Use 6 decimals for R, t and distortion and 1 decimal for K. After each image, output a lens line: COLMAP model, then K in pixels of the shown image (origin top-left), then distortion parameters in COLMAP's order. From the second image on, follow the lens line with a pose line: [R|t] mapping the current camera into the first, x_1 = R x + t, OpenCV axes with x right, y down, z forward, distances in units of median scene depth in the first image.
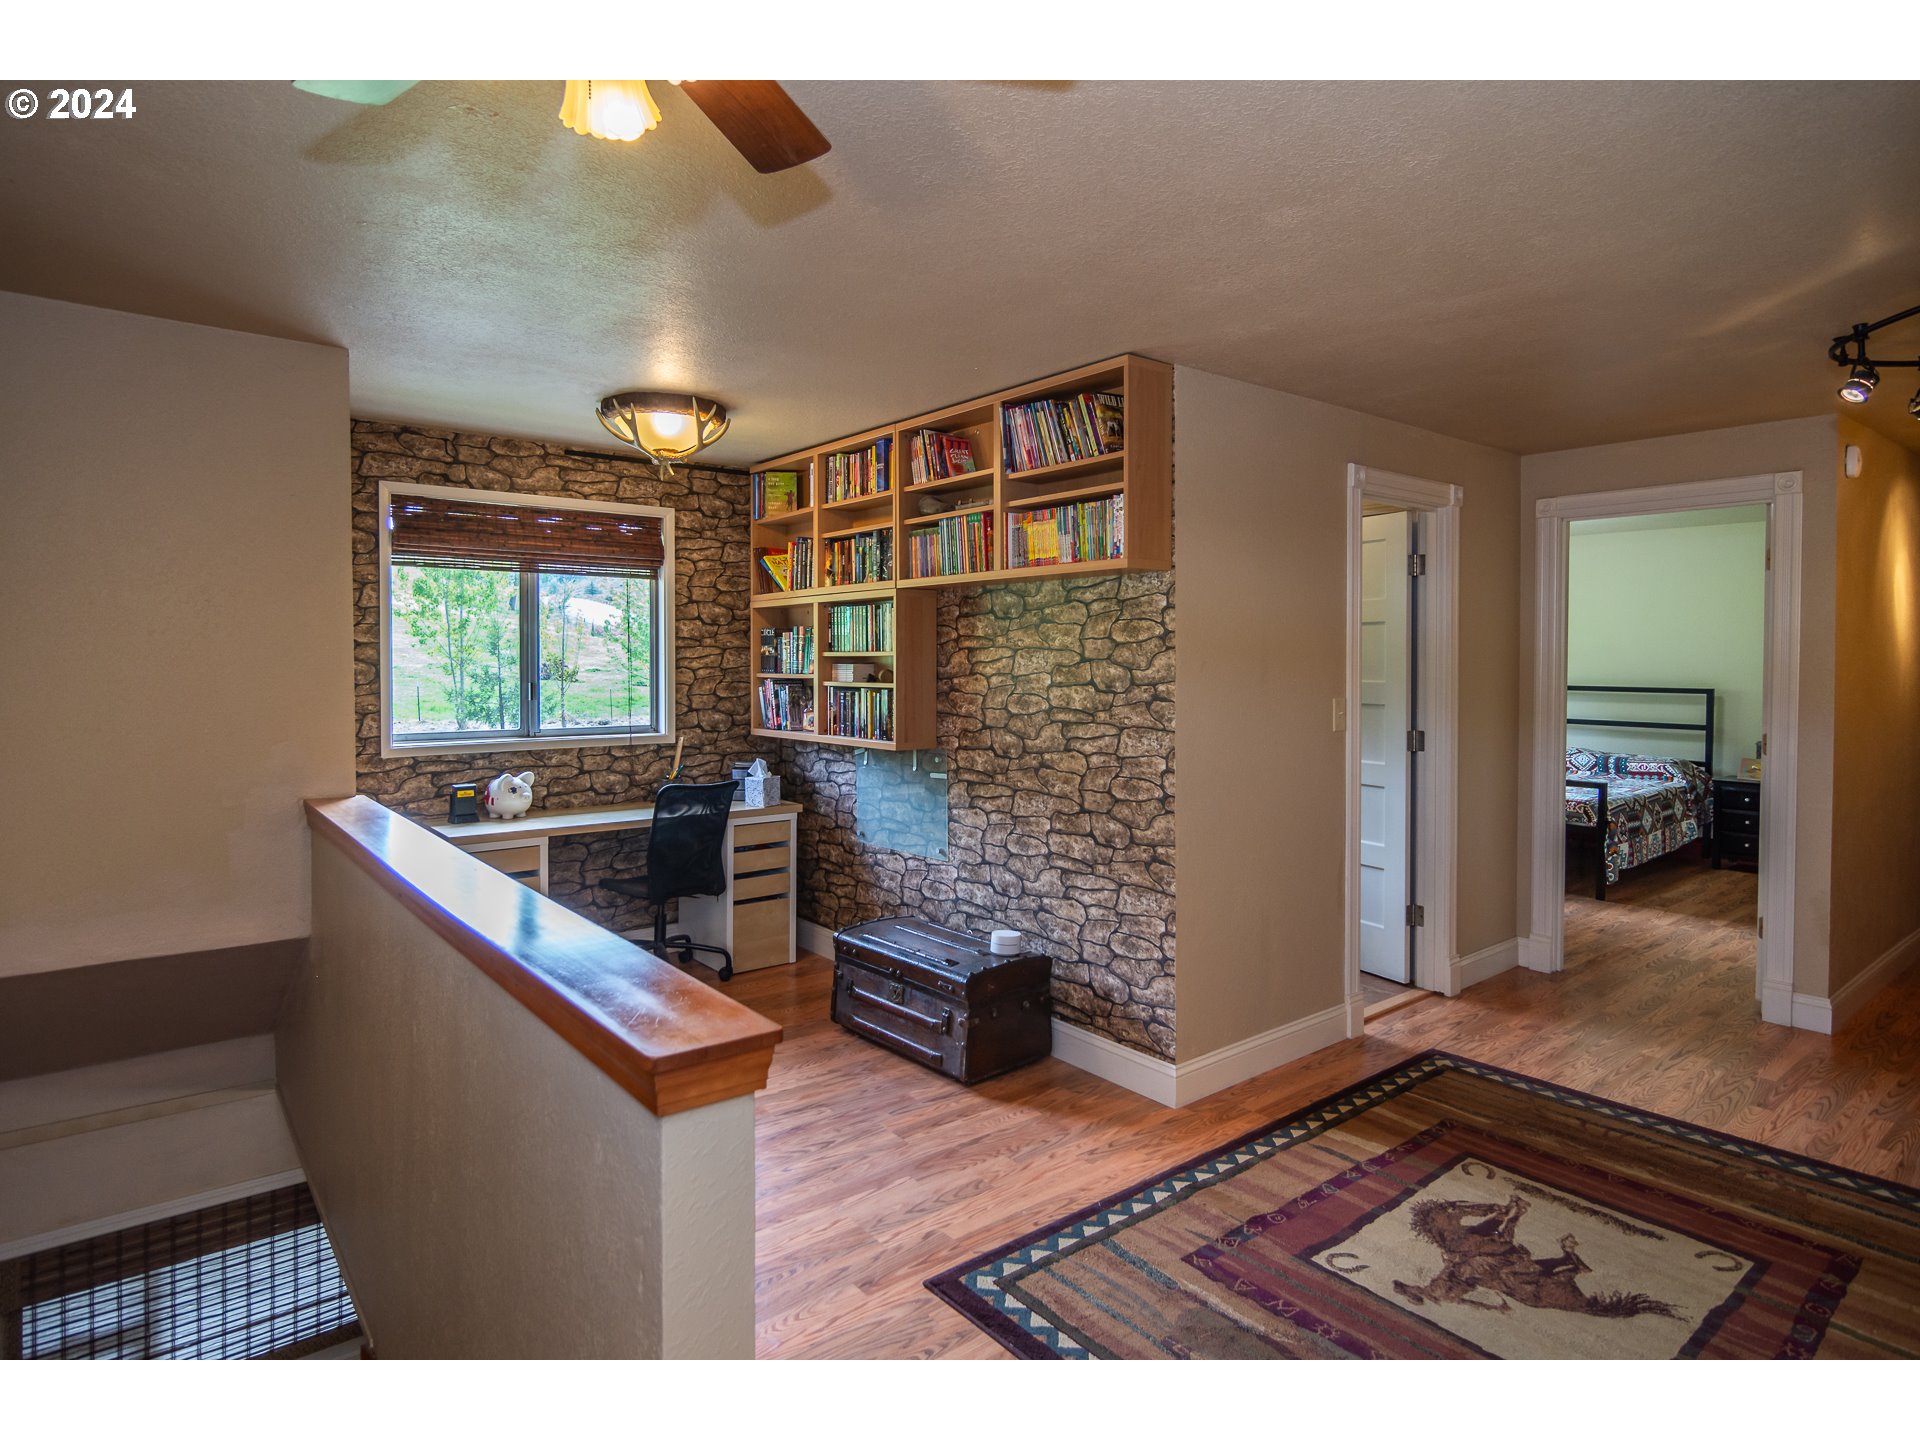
lens RADIAL K [[967.7, 0, 1031.8], [0, 967.7, 700.3], [0, 0, 1]] dist [-0.000016, -0.000056]
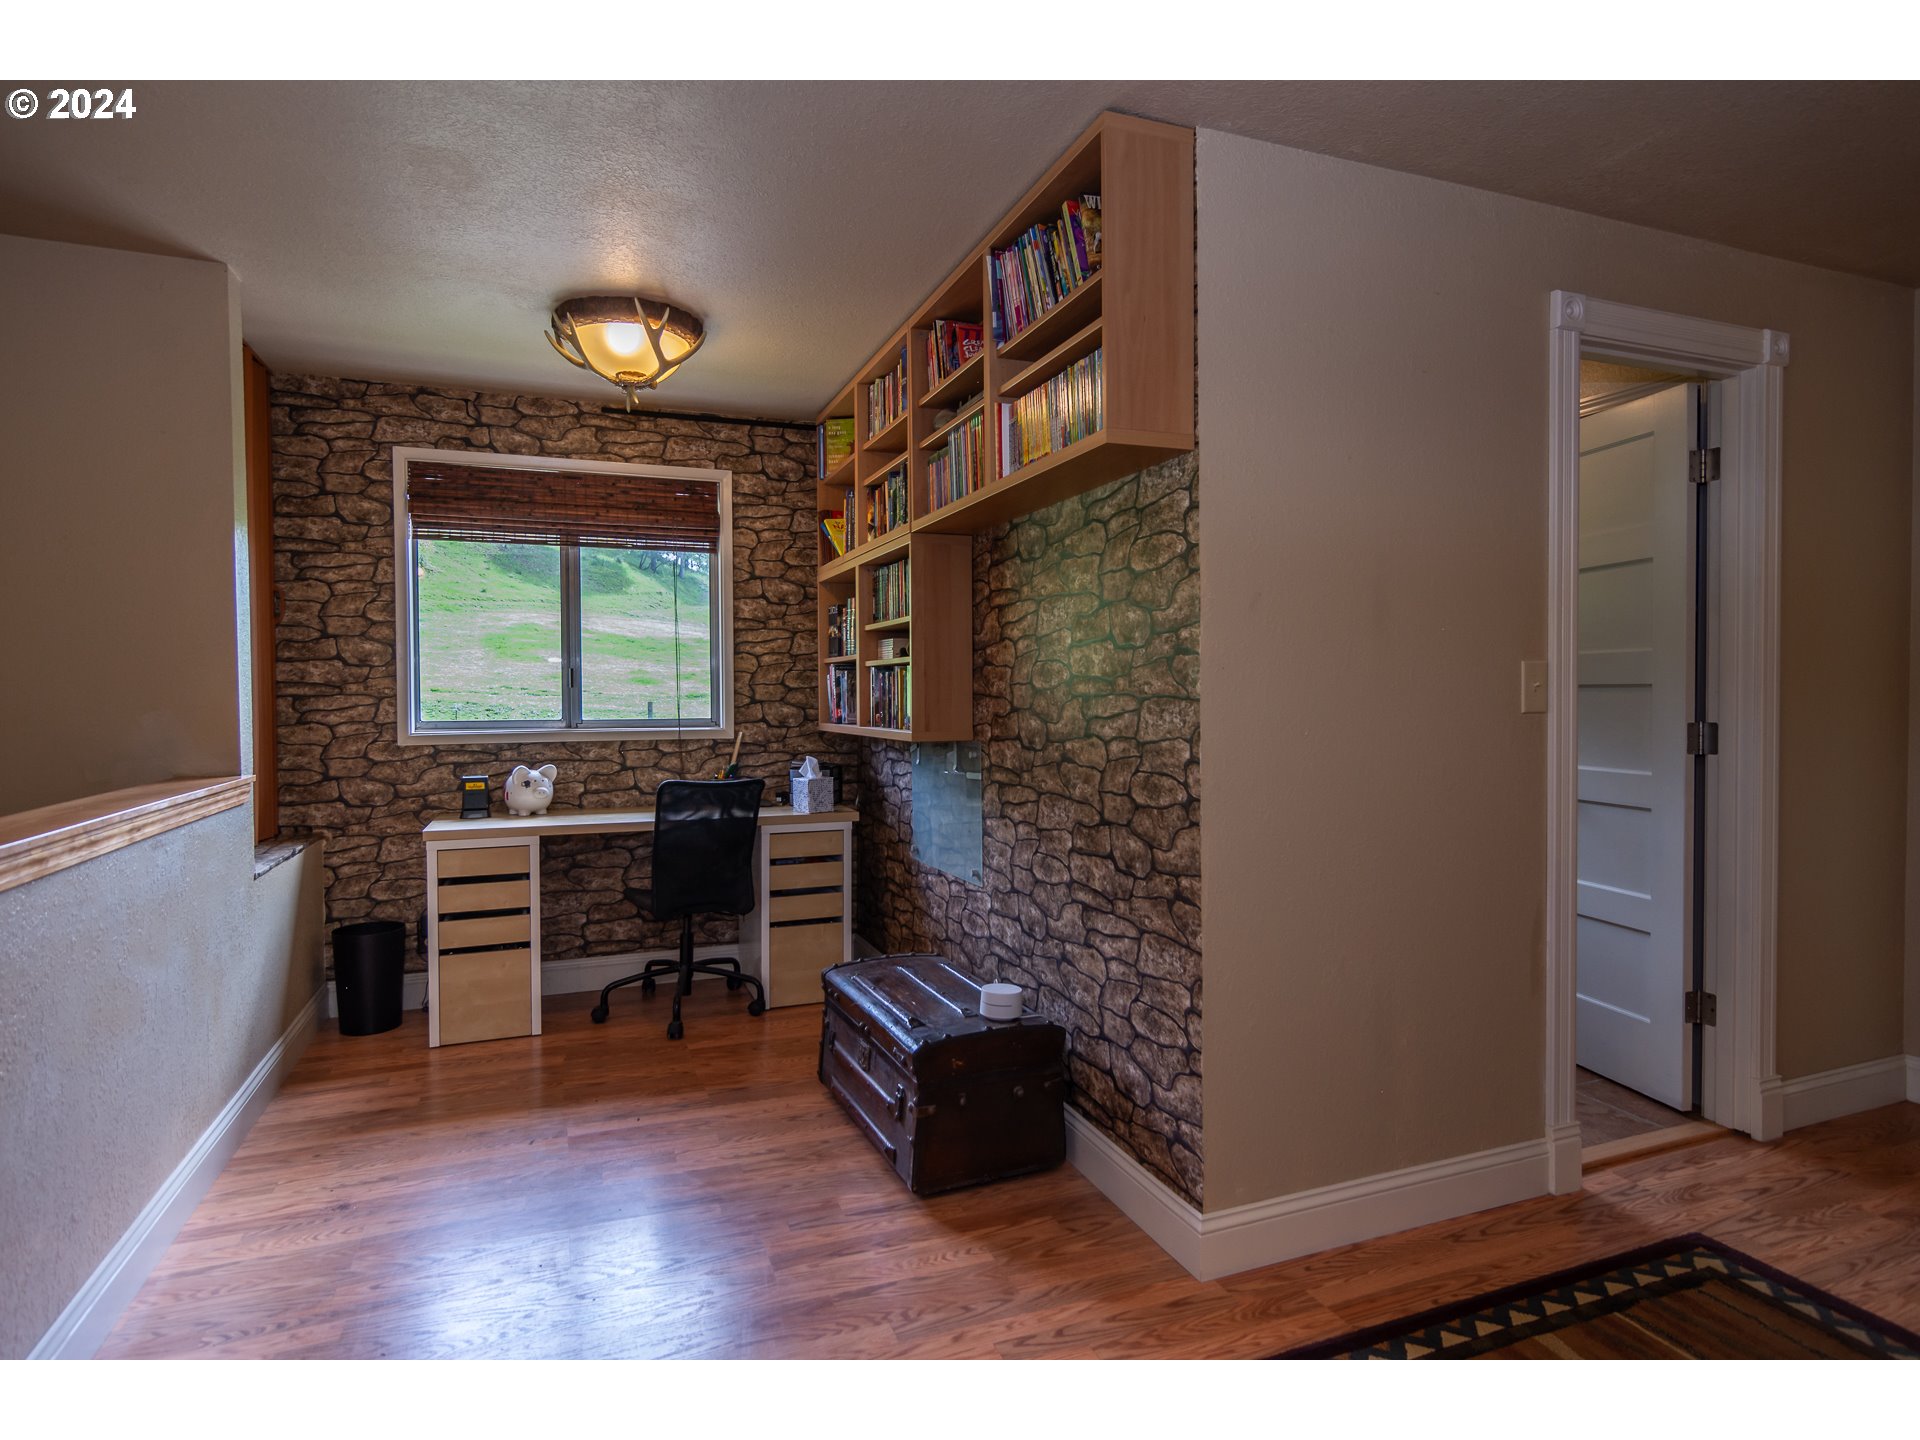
lens RADIAL K [[1047.8, 0, 960.0], [0, 1047.8, 720.0], [0, 0, 1]] dist [-0.000809, 0.001867]
pose [[0.954364, 0.002705, -0.298633, 0.141769], [-0.001963, 0.999994, 0.002785, 0.030856], [0.298639, -0.002071, 0.954364, 0.197237]]
